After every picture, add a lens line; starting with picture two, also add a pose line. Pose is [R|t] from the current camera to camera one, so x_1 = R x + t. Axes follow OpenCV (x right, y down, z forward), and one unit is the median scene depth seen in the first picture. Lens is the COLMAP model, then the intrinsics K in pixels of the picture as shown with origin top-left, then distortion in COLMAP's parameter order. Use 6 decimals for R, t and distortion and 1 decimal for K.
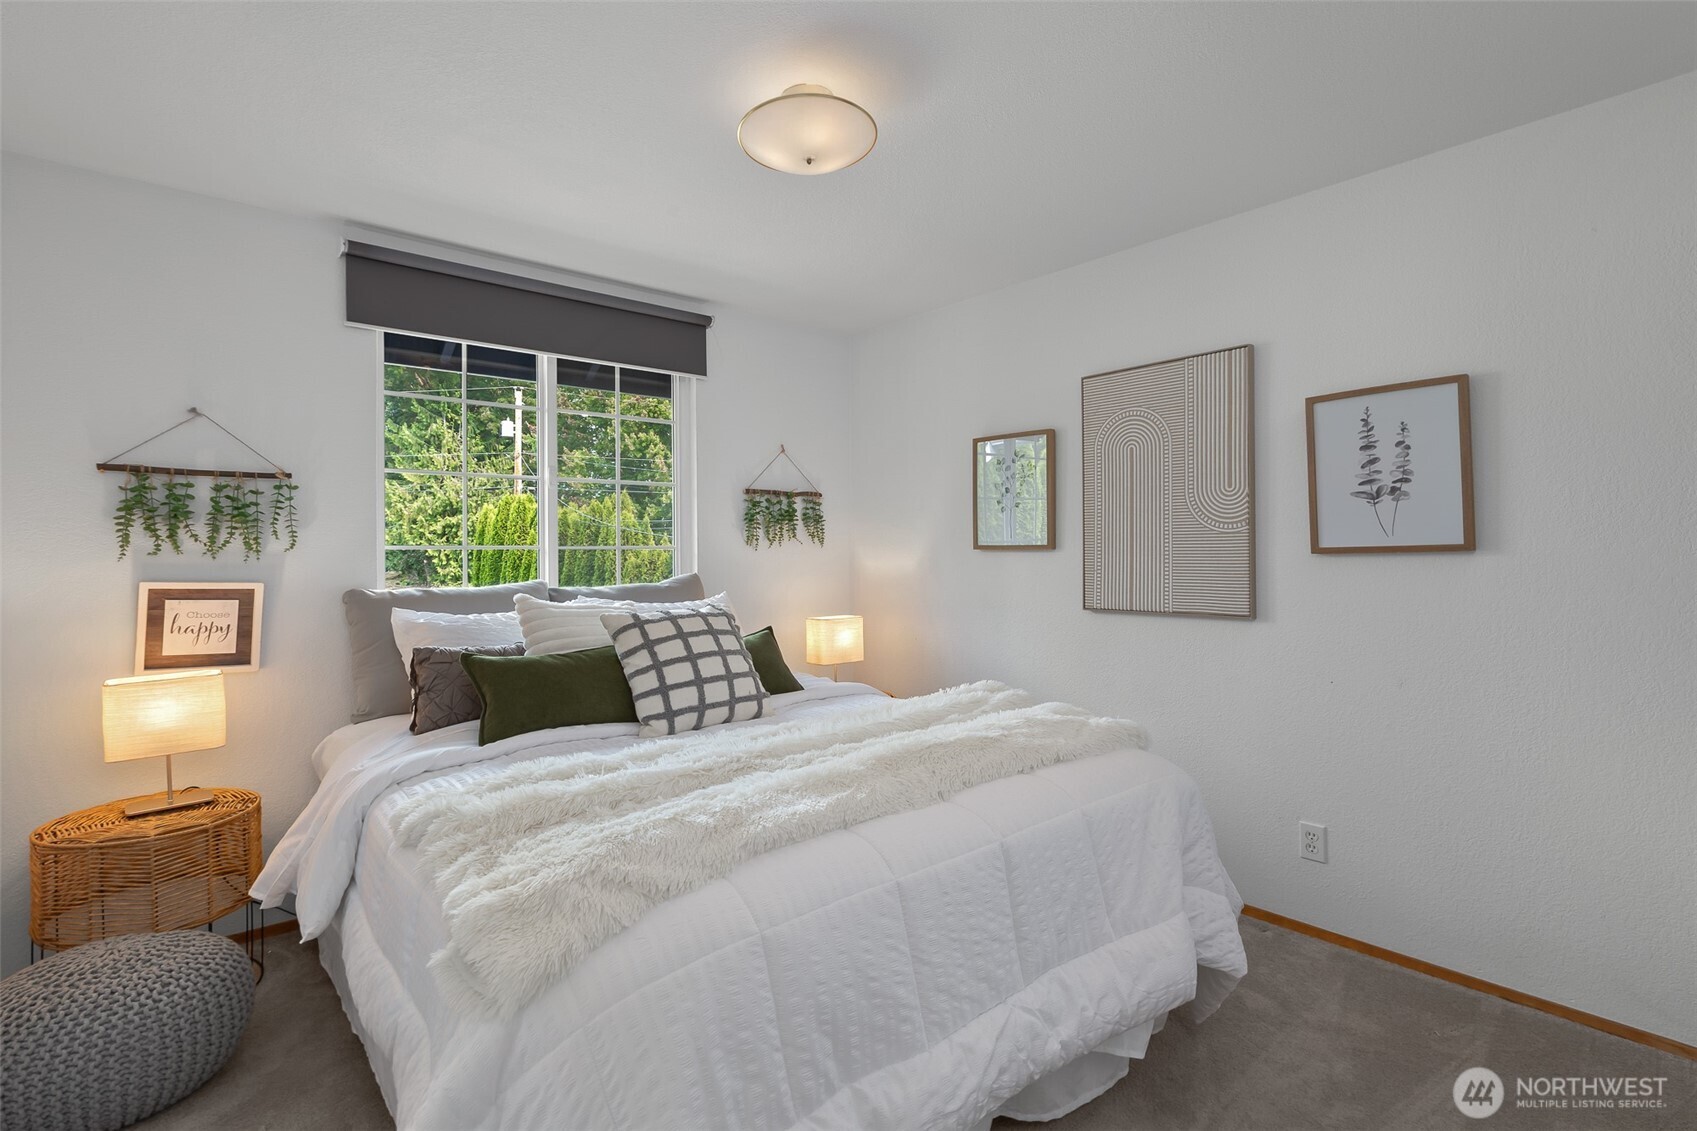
lens RADIAL K [[764.5, 0, 849.1], [0, 764.5, 557.2], [0, 0, 1]] dist [-0.000747, -0.000044]
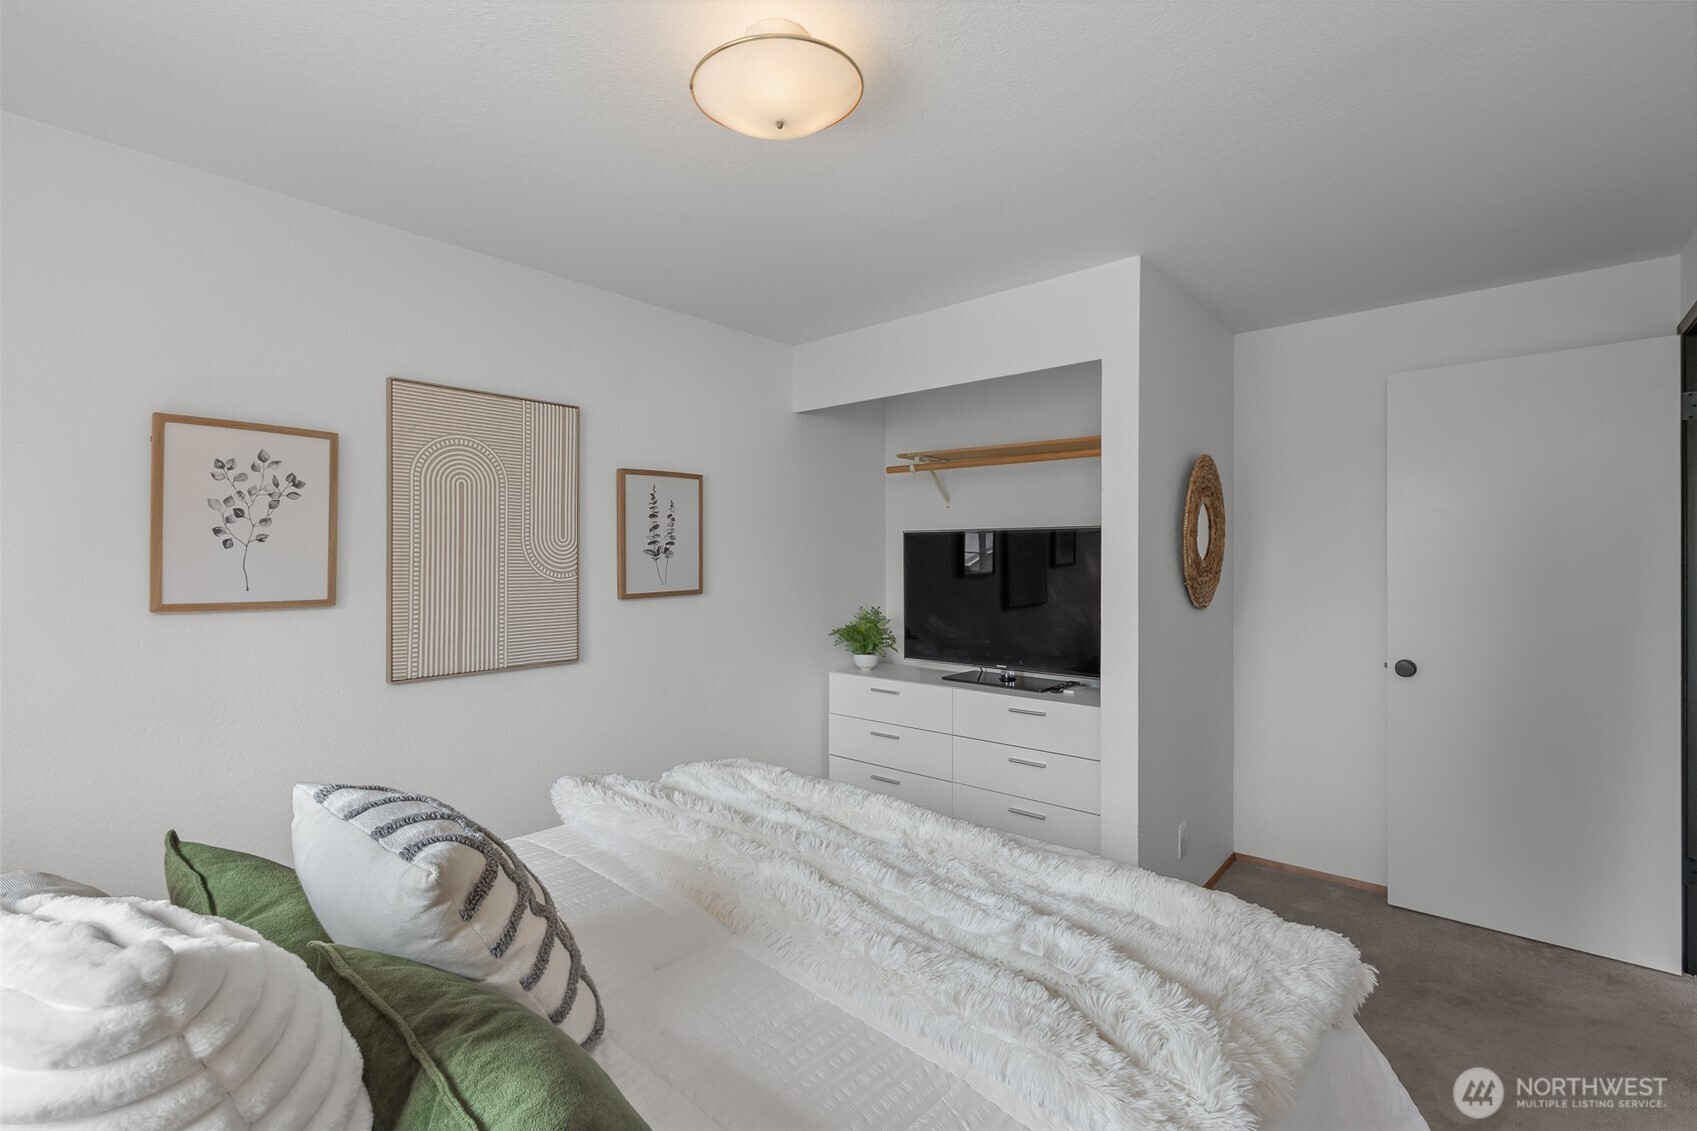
lens RADIAL K [[764.5, 0, 849.6], [0, 764.5, 558.2], [0, 0, 1]] dist [-0.000747, -0.000044]
pose [[-0.130889, -0.002938, 0.991393, -0.629910], [-0.001584, 0.999995, 0.002754, -0.072877], [-0.991396, -0.001210, -0.130893, 0.805009]]
